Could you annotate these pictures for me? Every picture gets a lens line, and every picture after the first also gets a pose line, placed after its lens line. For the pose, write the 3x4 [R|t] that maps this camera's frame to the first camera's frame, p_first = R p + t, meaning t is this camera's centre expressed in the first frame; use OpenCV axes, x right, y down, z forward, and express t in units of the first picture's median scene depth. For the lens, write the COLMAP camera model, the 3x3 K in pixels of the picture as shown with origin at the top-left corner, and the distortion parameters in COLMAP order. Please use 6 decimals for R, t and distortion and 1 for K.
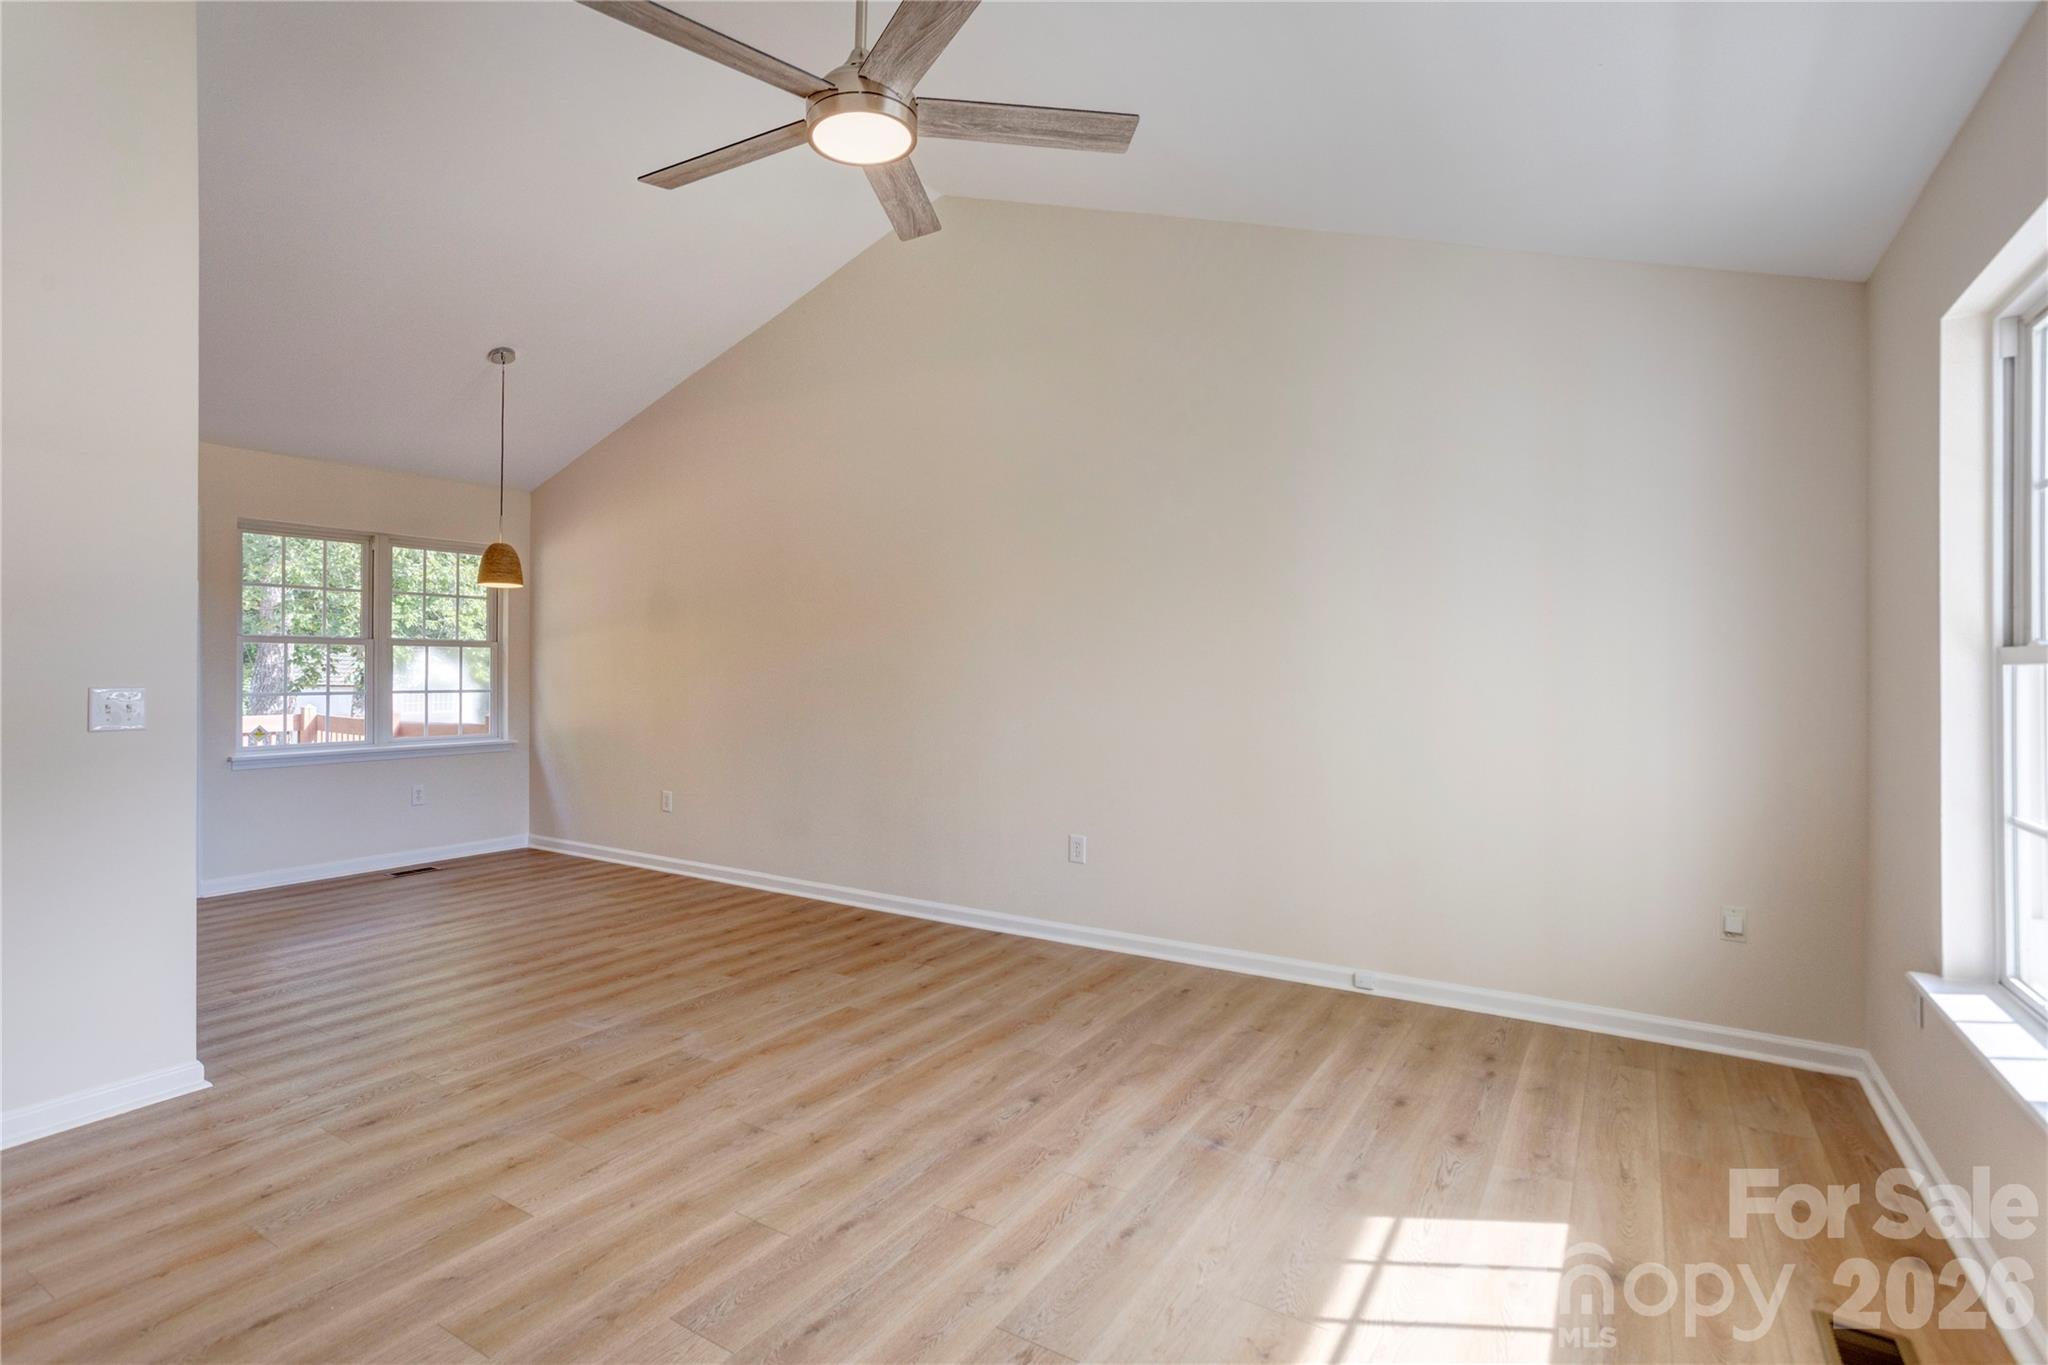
lens RADIAL K [[1011.9, 0, 963.2], [0, 1011.9, 656.2], [0, 0, 1]] dist [-0.028539, 0.012470]
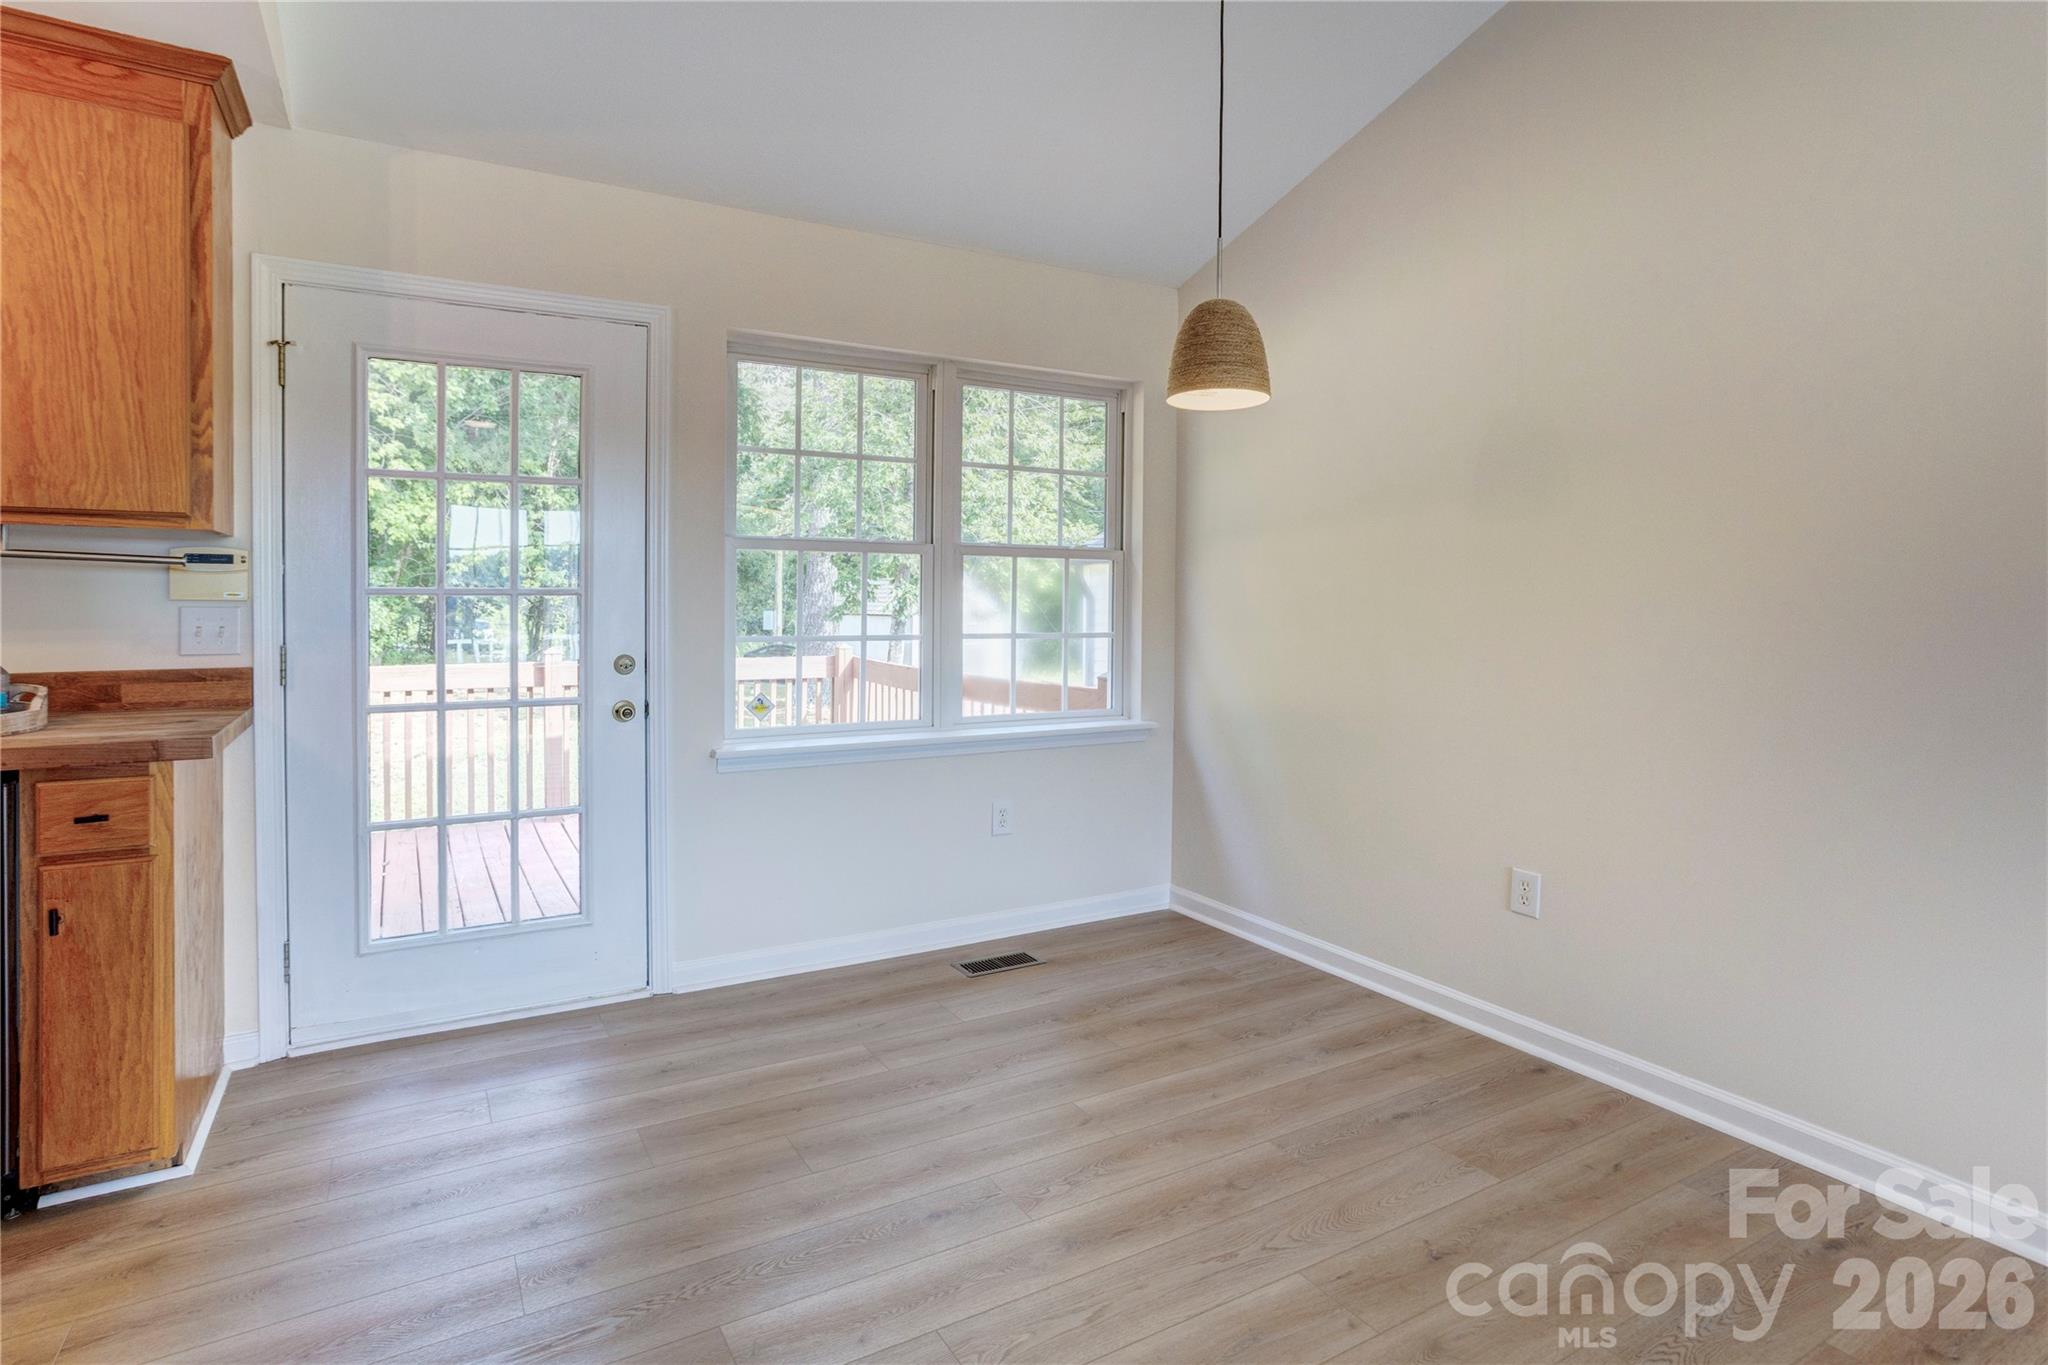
lens RADIAL K [[1011.9, 0, 950.7], [0, 1011.9, 617.1], [0, 0, 1]] dist [-0.028539, 0.012470]
pose [[0.873050, 0.011053, -0.487505, -0.547975], [0.002447, 0.999631, 0.027047, 0.016952], [0.487624, -0.024806, 0.872701, 0.920376]]
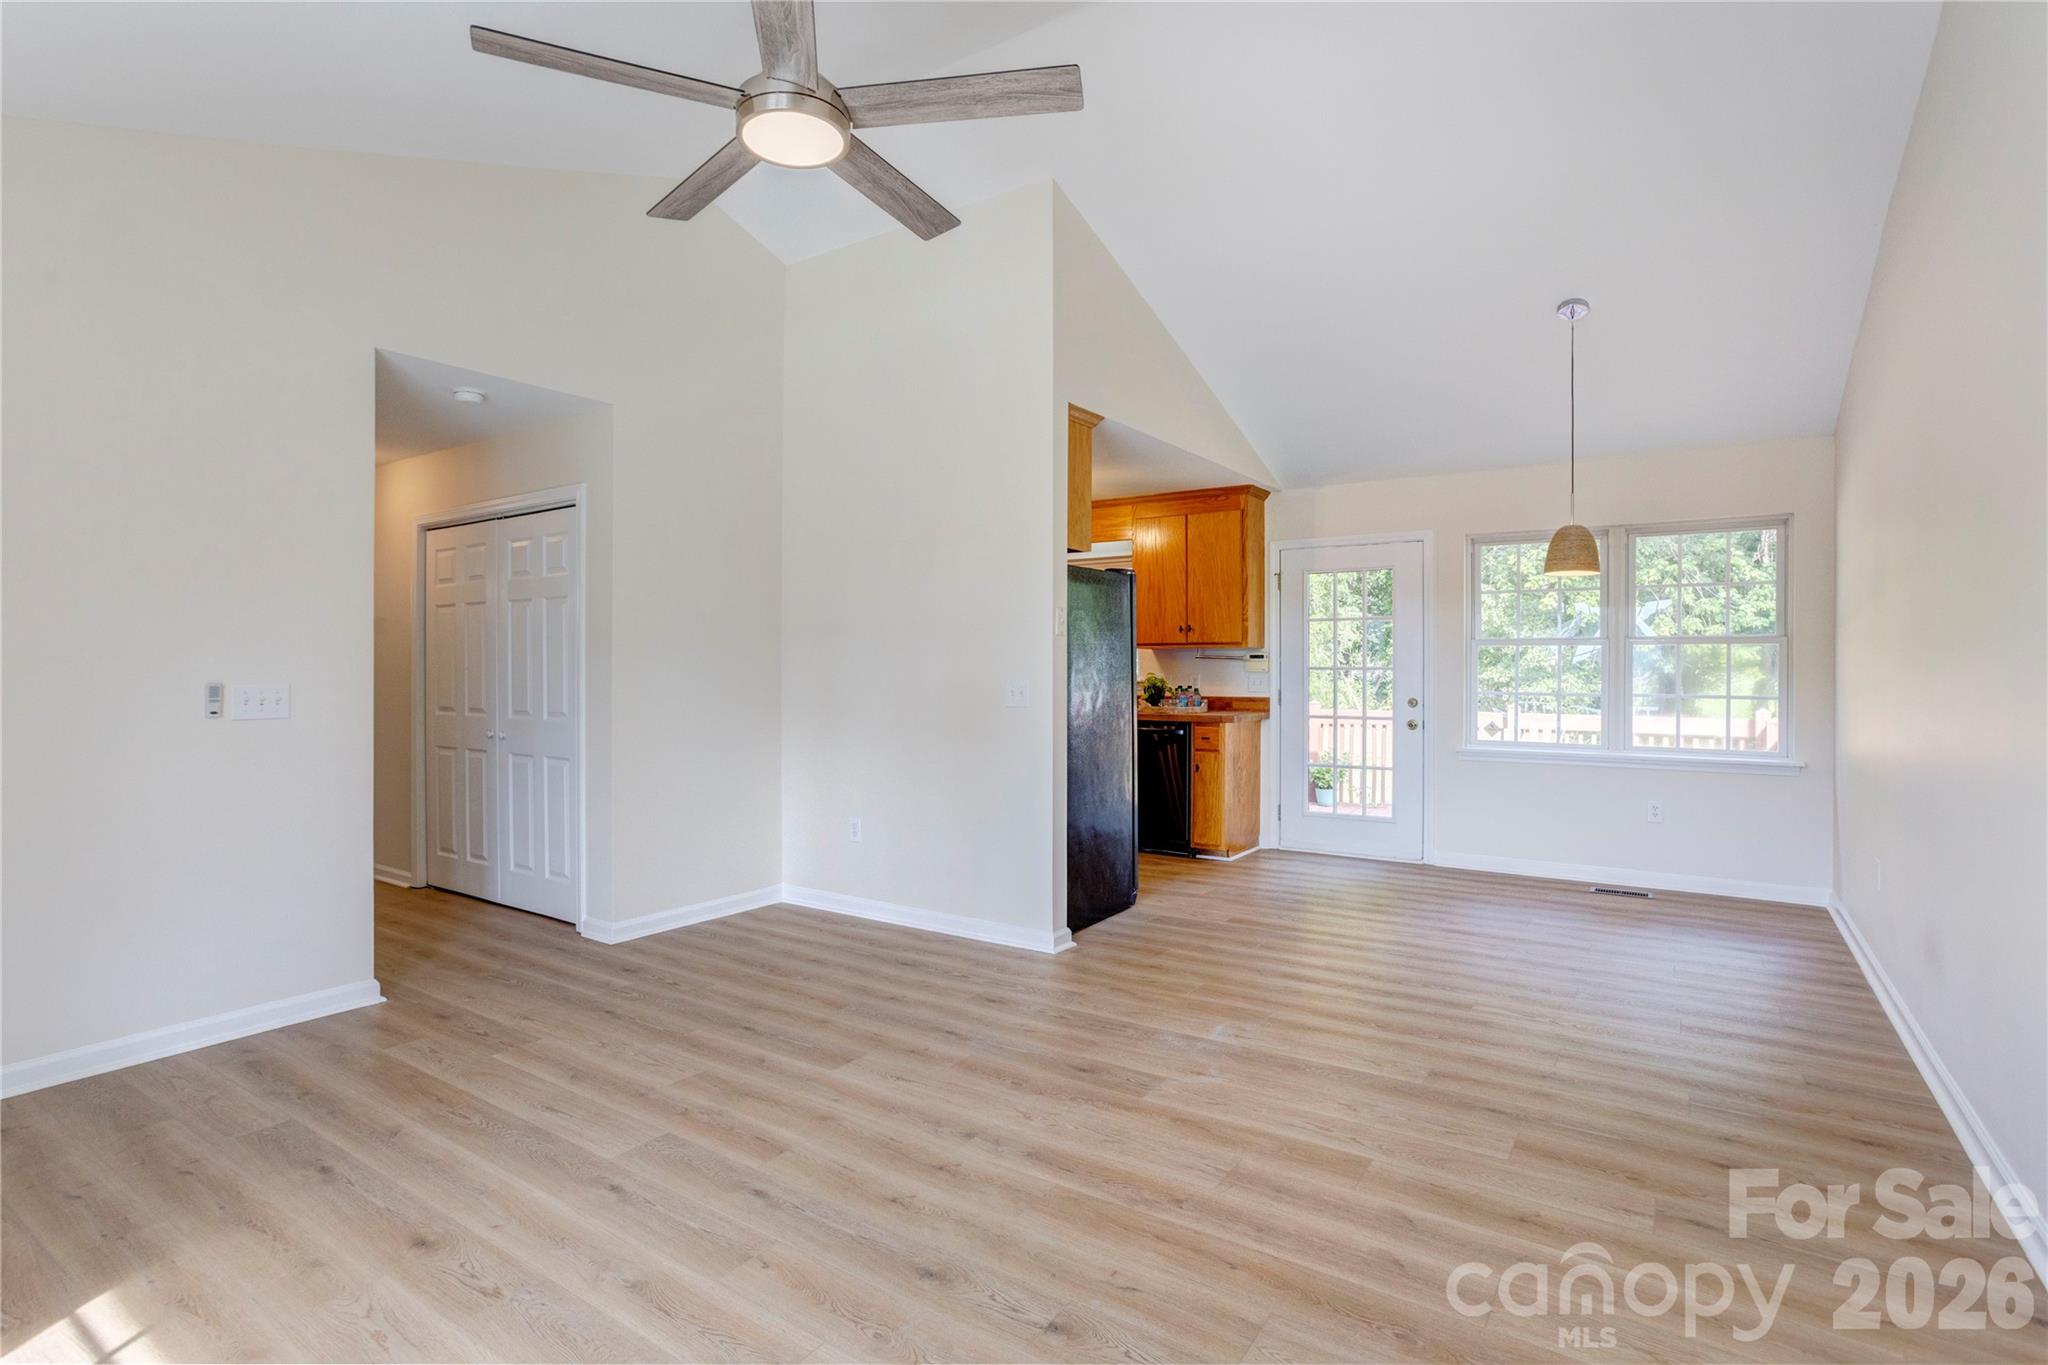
lens RADIAL K [[1011.9, 0, 1070.1], [0, 1011.9, 668.9], [0, 0, 1]] dist [-0.028539, 0.012470]
pose [[0.011476, -0.000846, -0.999934, 0.641116], [0.009340, 0.999956, -0.000739, 0.015236], [0.999891, -0.009331, 0.011484, 0.900171]]
